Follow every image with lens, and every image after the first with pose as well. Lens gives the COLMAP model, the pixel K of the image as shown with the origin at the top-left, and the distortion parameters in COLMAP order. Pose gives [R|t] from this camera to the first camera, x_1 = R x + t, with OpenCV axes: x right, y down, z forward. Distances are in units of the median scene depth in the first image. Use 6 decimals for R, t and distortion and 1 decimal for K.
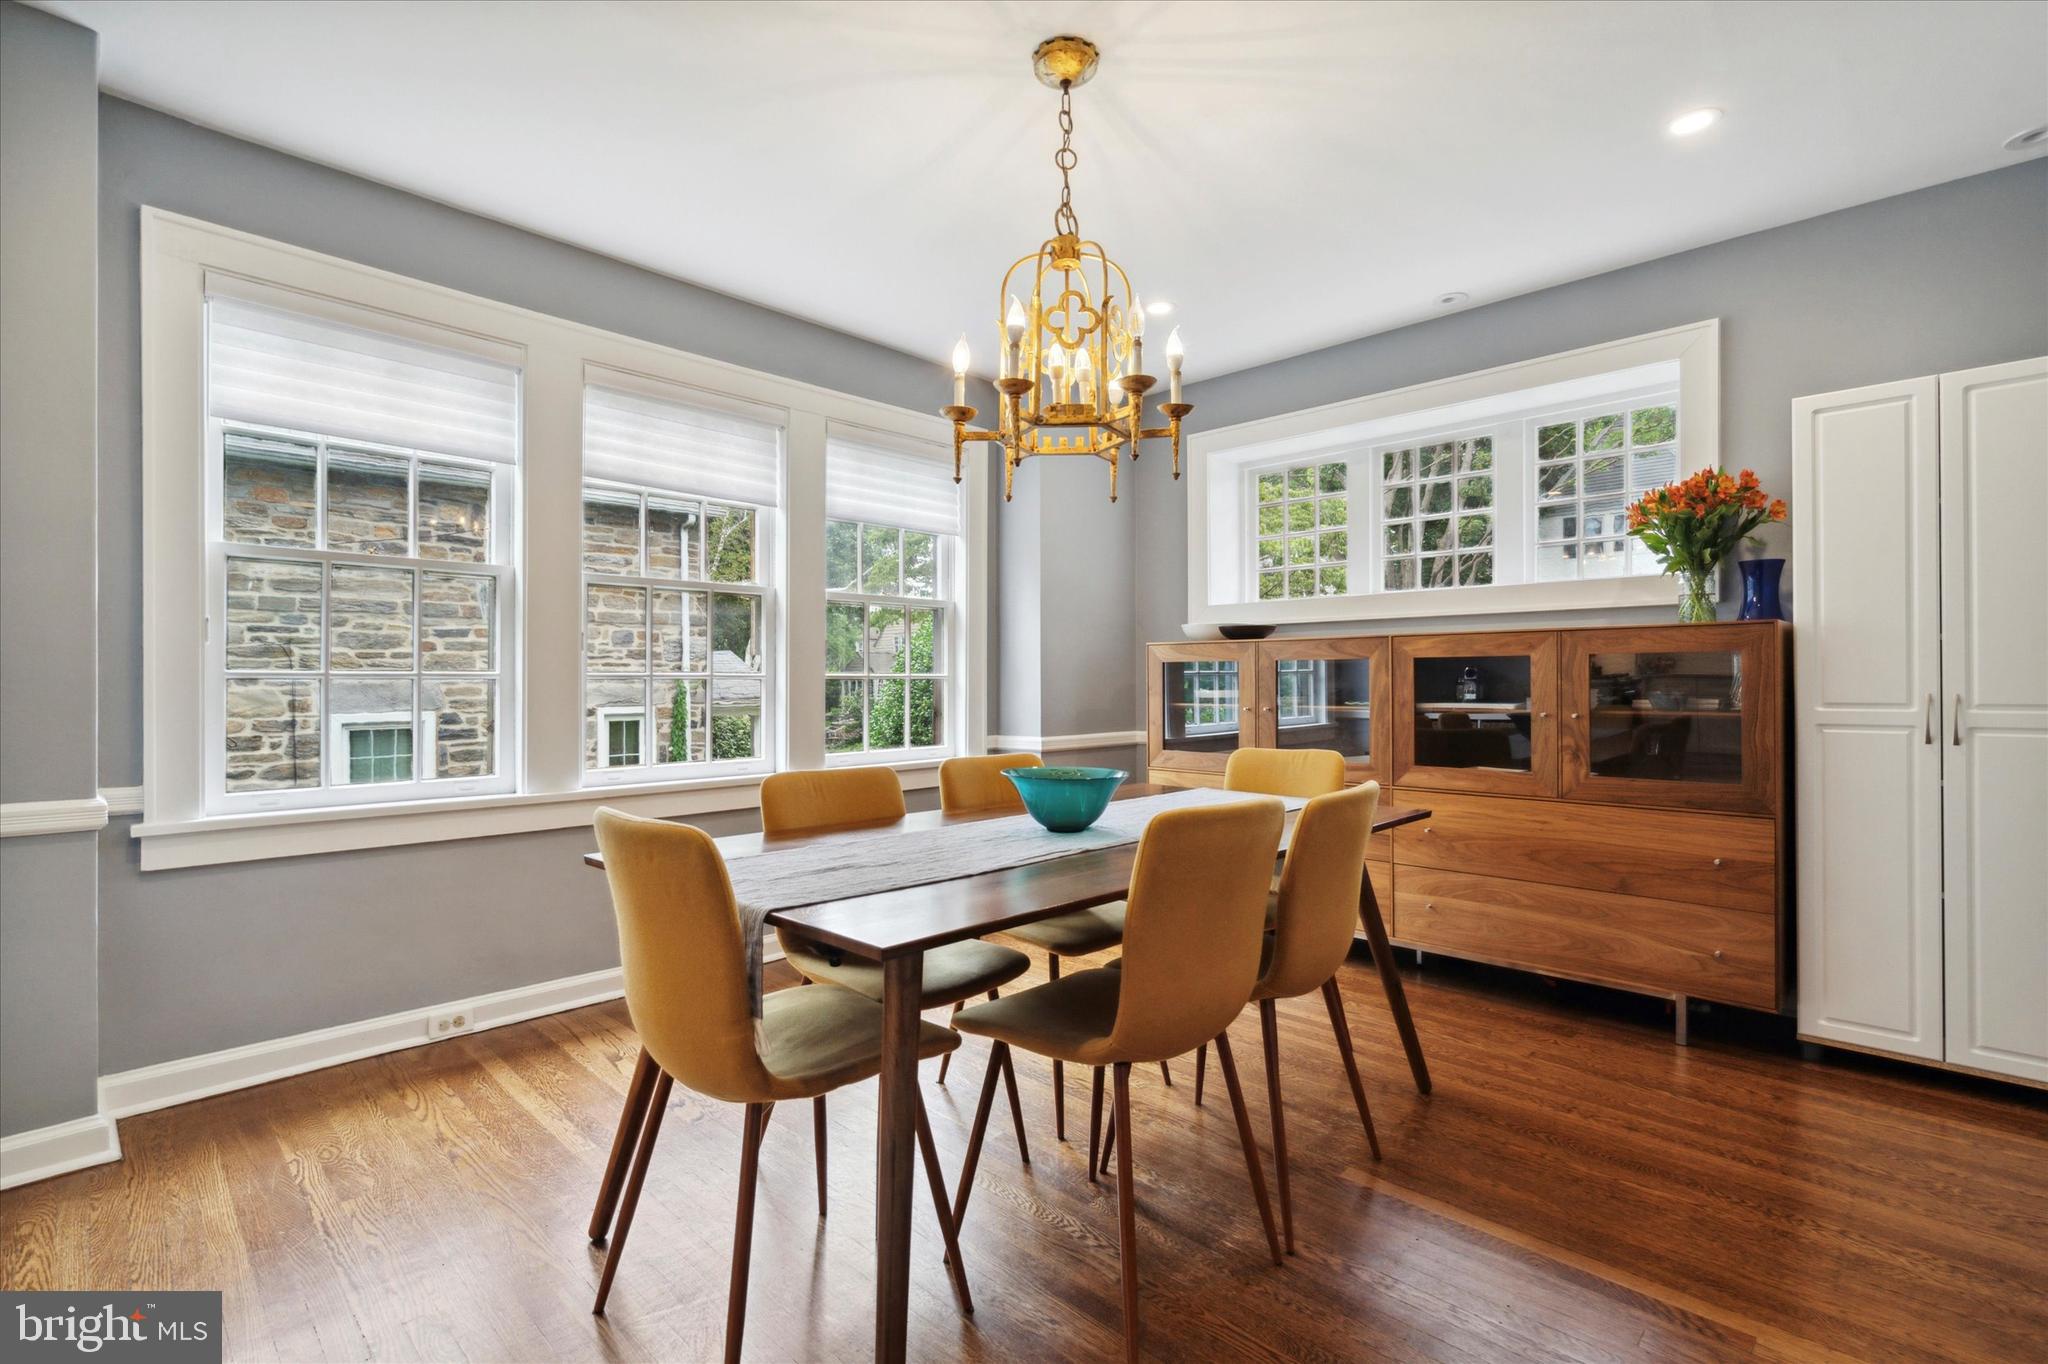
lens RADIAL K [[941.4, 0, 1023.6], [0, 941.4, 679.1], [0, 0, 1]] dist [-0.001177, 0.000067]
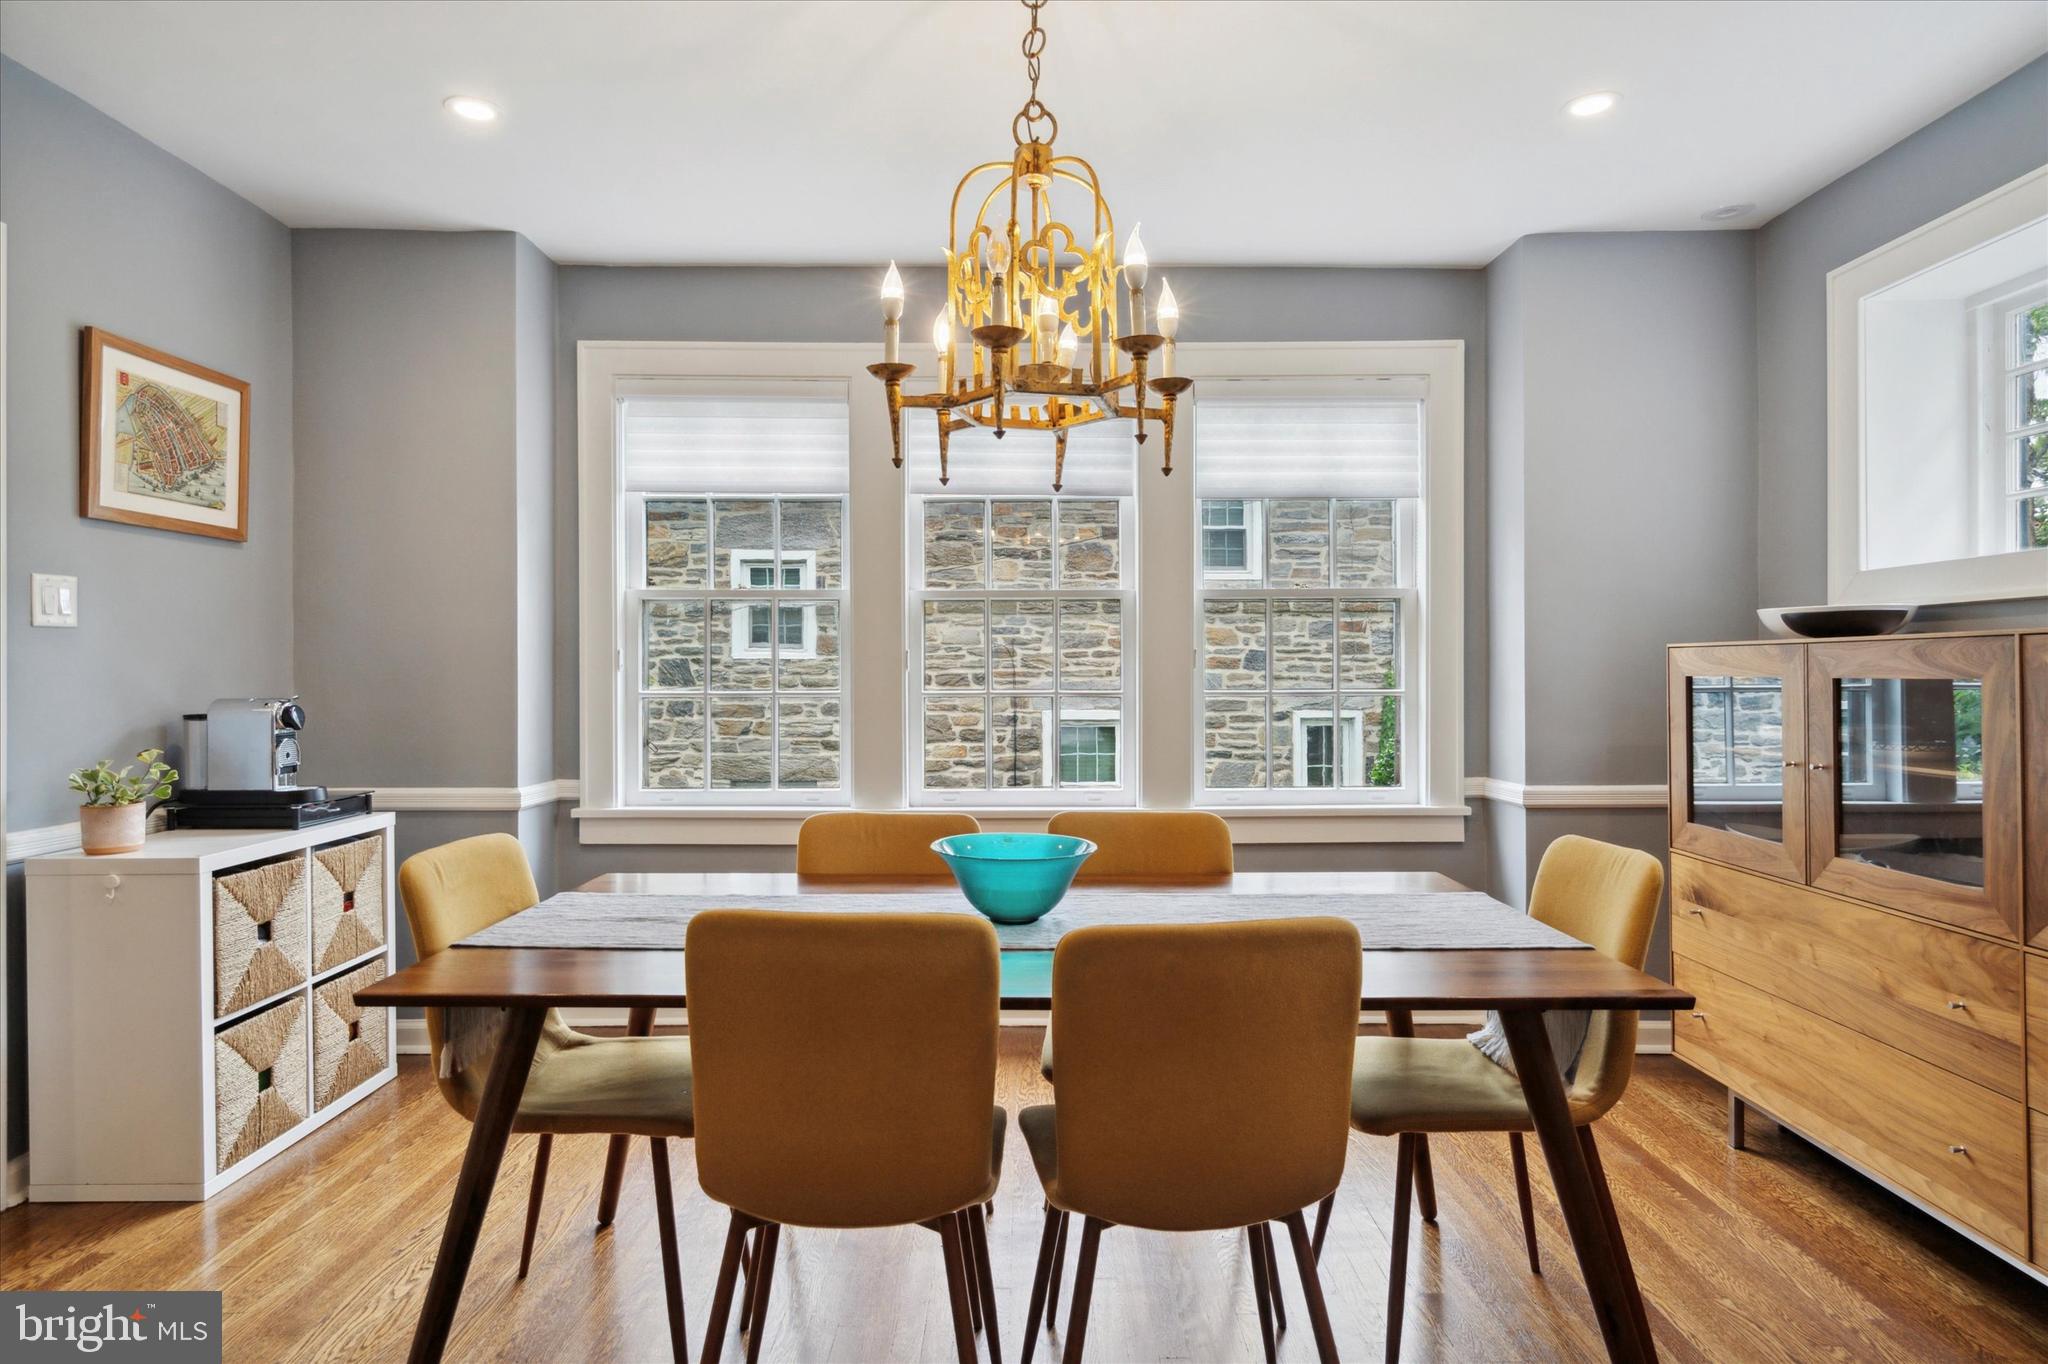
lens RADIAL K [[1159.9, 0, 1021.2], [0, 1159.9, 671.3], [0, 0, 1]] dist [0.005352, 0.000427]
pose [[0.693180, 0.000514, -0.720764, 0.333776], [0.002500, 0.999992, 0.003118, -0.021065], [0.720760, -0.003963, 0.693174, 0.156320]]
